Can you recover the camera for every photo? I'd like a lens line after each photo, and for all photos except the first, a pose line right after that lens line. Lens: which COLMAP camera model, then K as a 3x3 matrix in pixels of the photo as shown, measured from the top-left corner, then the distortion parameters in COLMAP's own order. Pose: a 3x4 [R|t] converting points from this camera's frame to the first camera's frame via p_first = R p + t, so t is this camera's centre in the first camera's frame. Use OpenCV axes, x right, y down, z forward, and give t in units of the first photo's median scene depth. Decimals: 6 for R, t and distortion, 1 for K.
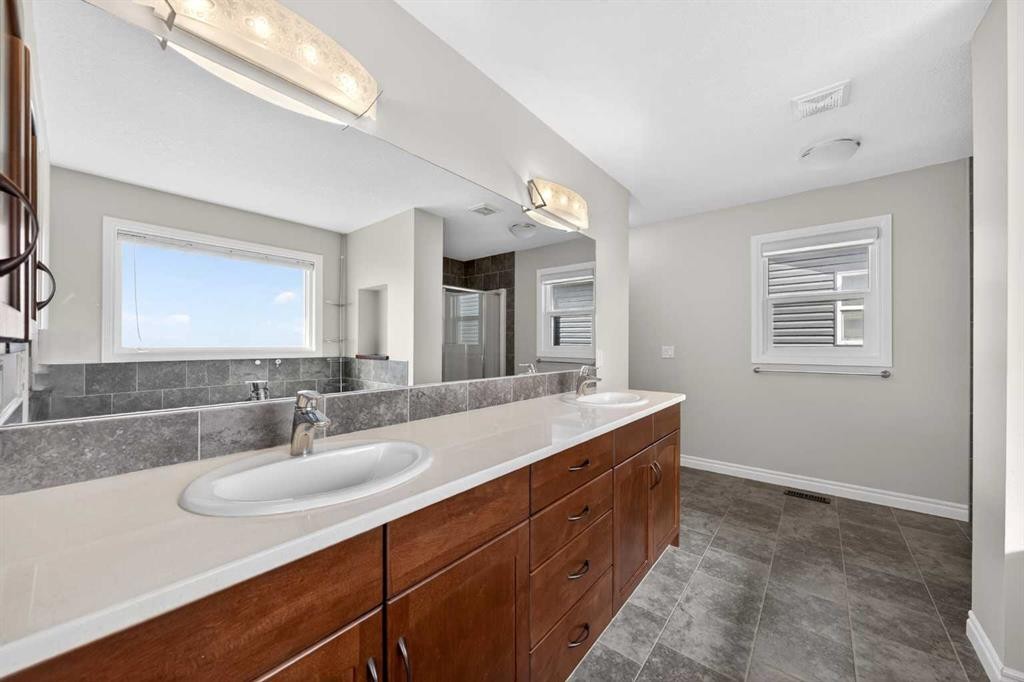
lens RADIAL K [[374.5, 0, 515.6], [0, 374.5, 345.5], [0, 0, 1]] dist [0.000821, 0.000045]
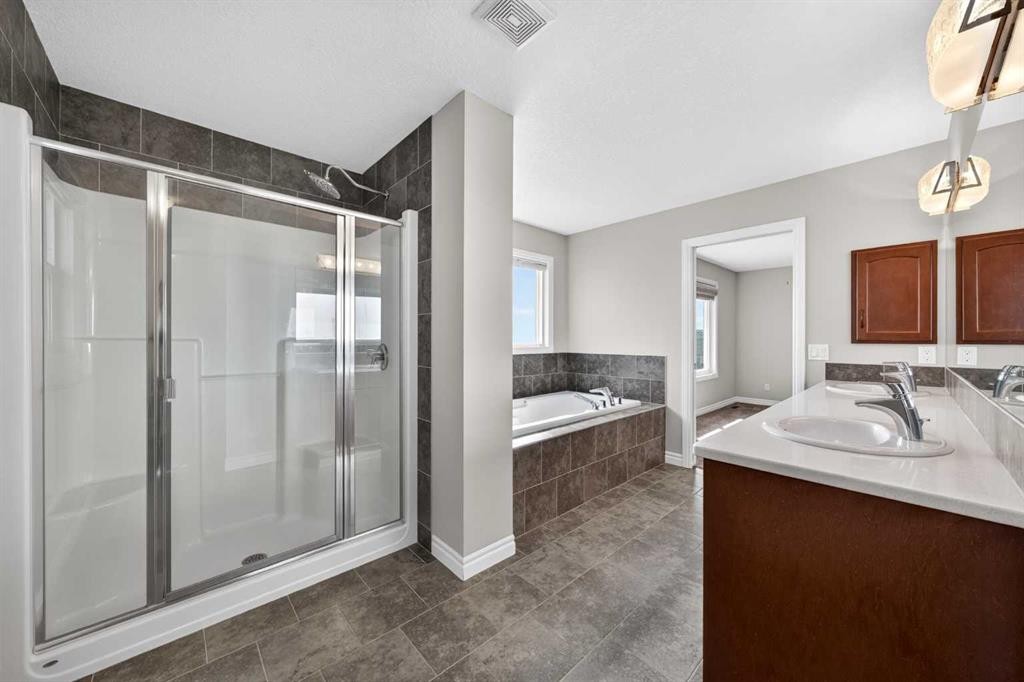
lens RADIAL K [[374.5, 0, 511.5], [0, 374.5, 339.9], [0, 0, 1]] dist [0.000821, 0.000045]
pose [[-0.989672, 0.000312, 0.143349, 0.775720], [0.000000, 0.999998, -0.002175, -0.001835], [-0.143349, -0.002153, -0.989670, 1.920277]]
